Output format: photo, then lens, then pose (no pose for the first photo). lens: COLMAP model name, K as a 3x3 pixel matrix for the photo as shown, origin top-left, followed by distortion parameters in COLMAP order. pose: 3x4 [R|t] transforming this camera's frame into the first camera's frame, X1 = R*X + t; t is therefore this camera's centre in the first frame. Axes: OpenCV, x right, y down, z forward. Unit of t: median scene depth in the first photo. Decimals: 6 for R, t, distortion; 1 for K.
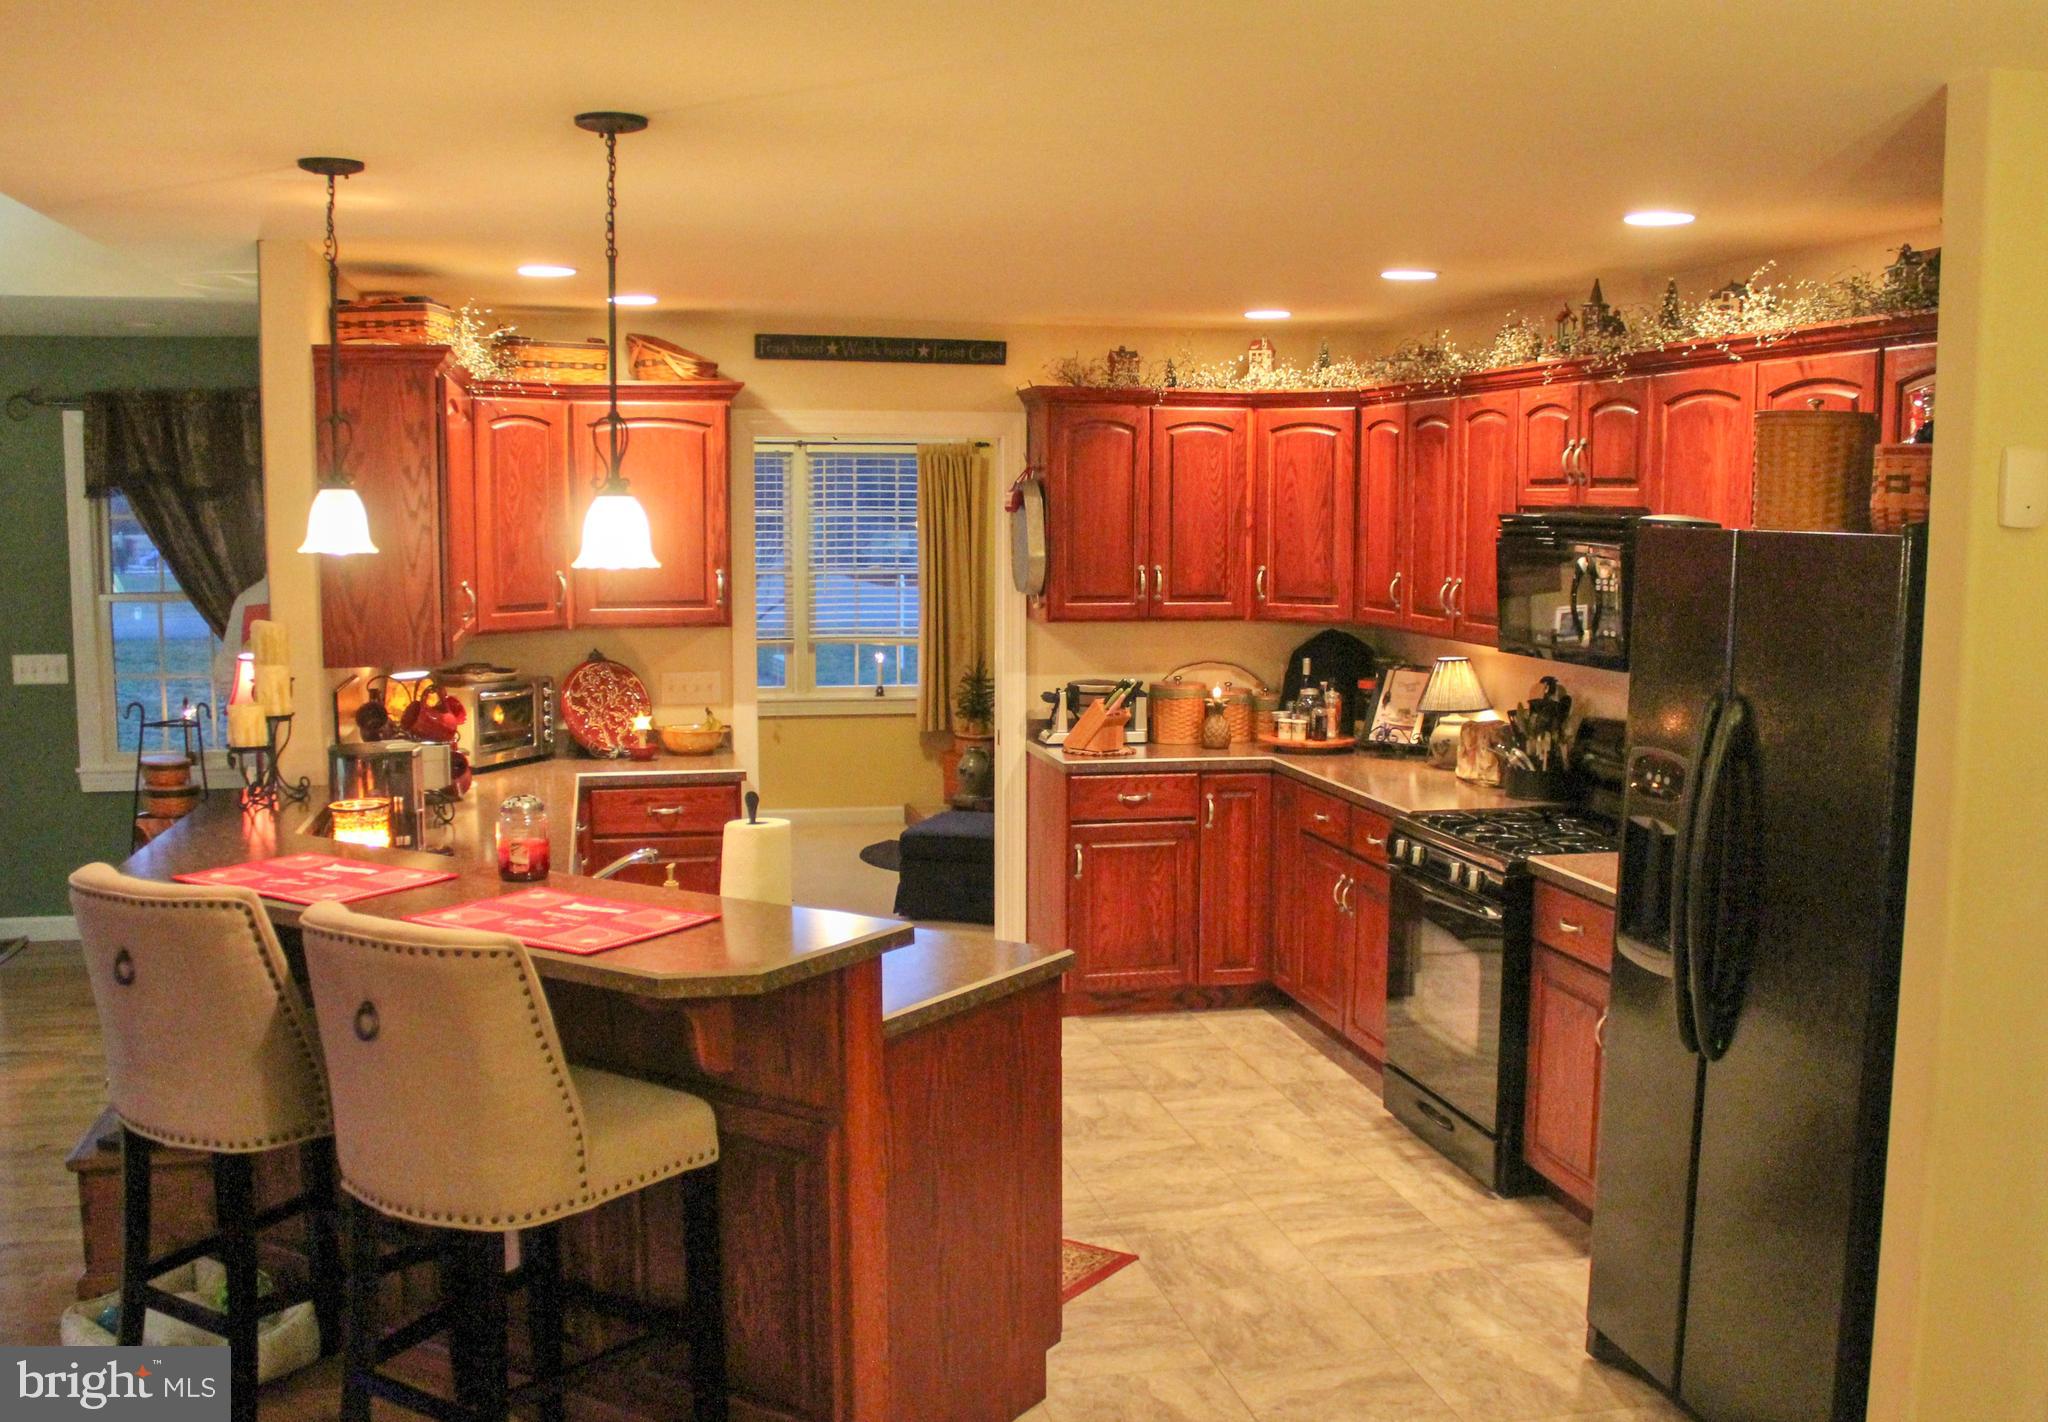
lens RADIAL K [[1890.4, 0, 1024.0], [0, 1890.4, 711.0], [0, 0, 1]] dist [0.000878, -0.000228]
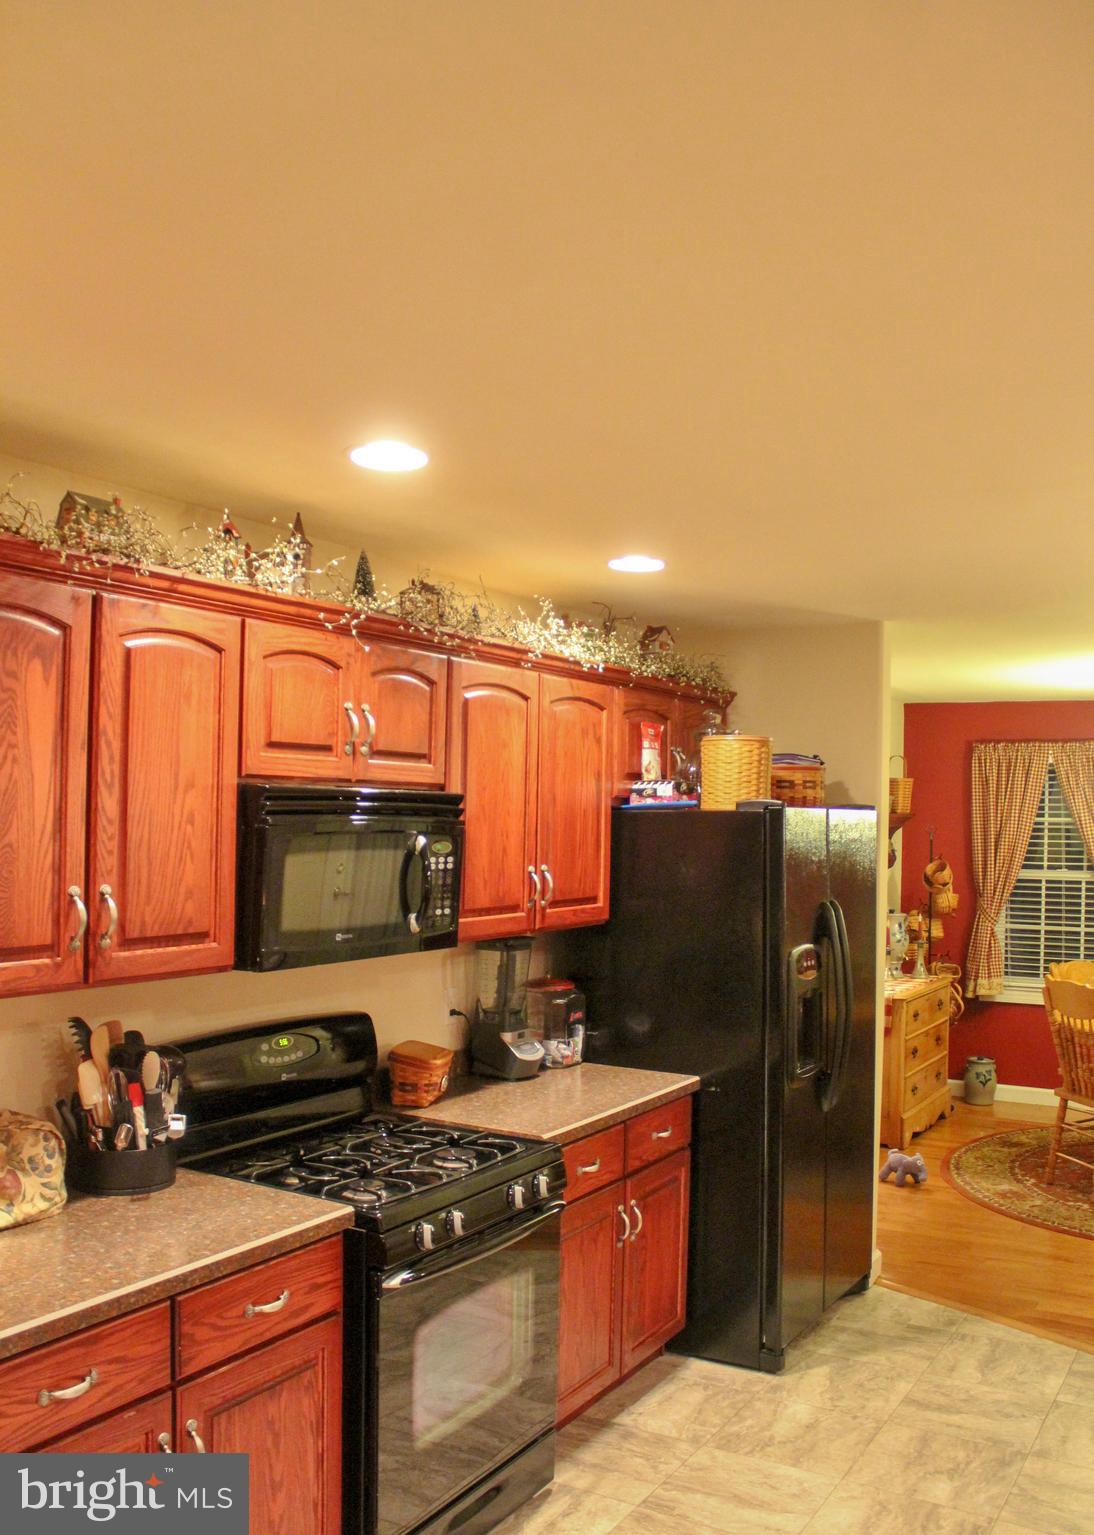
lens RADIAL K [[1361.5, 0, 545.1], [0, 1361.5, 828.0], [0, 0, 1]] dist [-0.157199, 0.146863]
pose [[-0.725688, -0.020265, 0.687726, -0.228525], [0.057171, 0.994333, 0.089626, -0.154307], [-0.685645, 0.104358, -0.720417, 1.571253]]
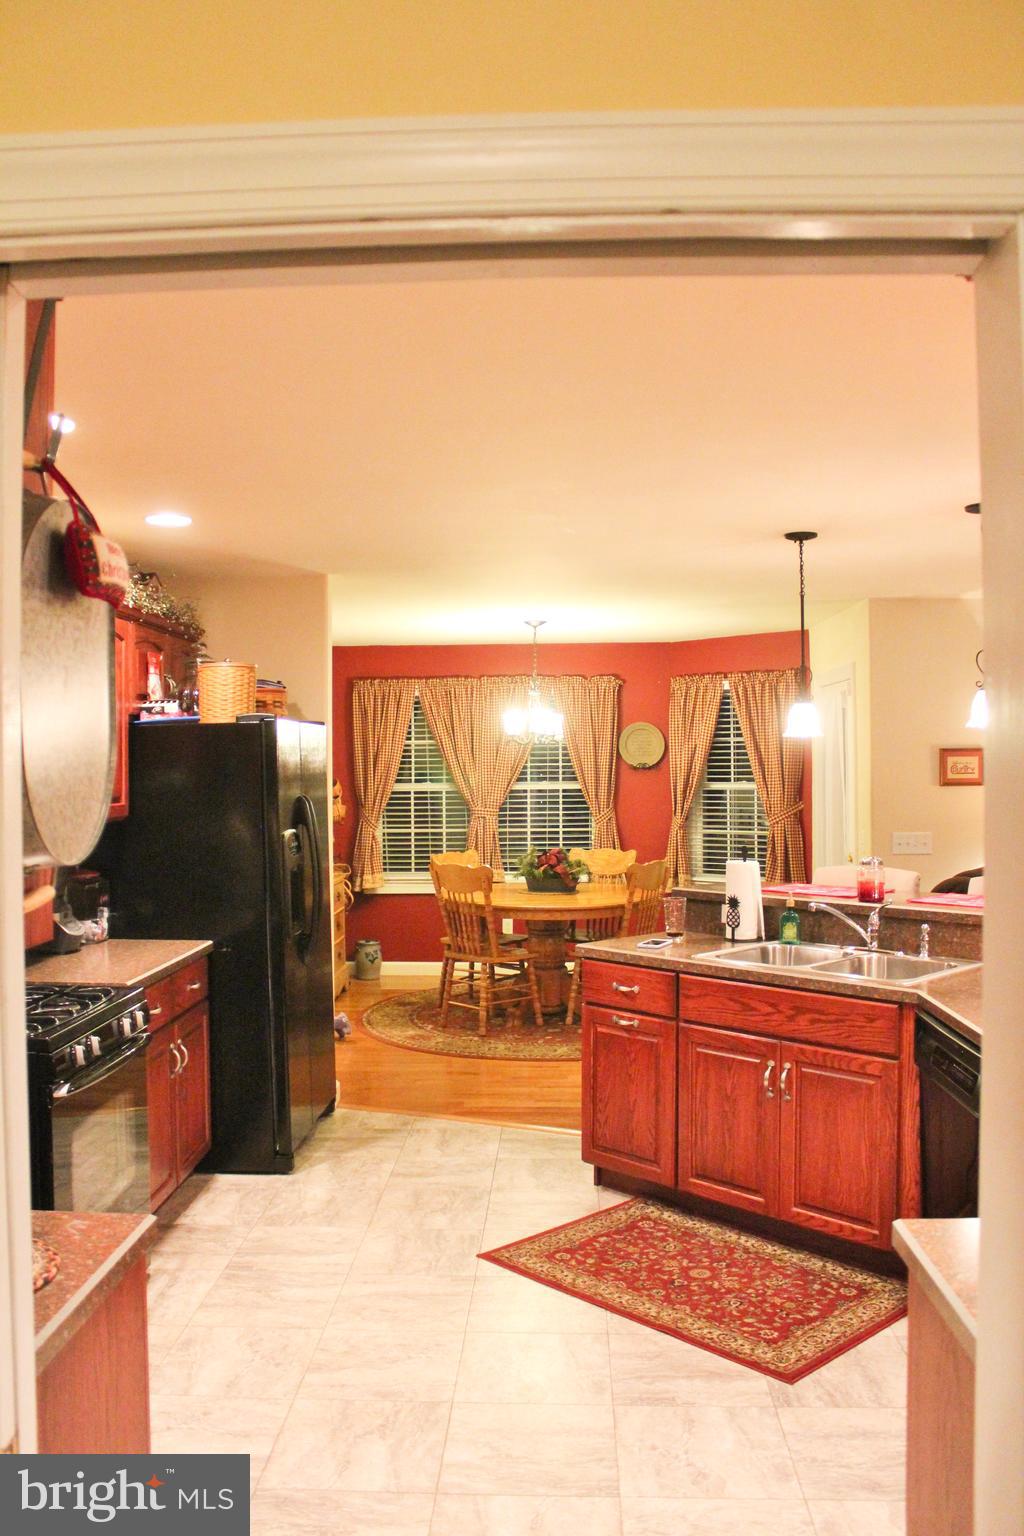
lens RADIAL K [[1285.3, 0, 512.0], [0, 1285.3, 768.0], [0, 0, 1]] dist [-0.181374, 0.180176]
pose [[-0.965735, 0.003552, 0.259506, -0.191458], [0.032450, 0.993712, 0.107161, -0.145893], [-0.257493, 0.111910, -0.959778, 1.785438]]
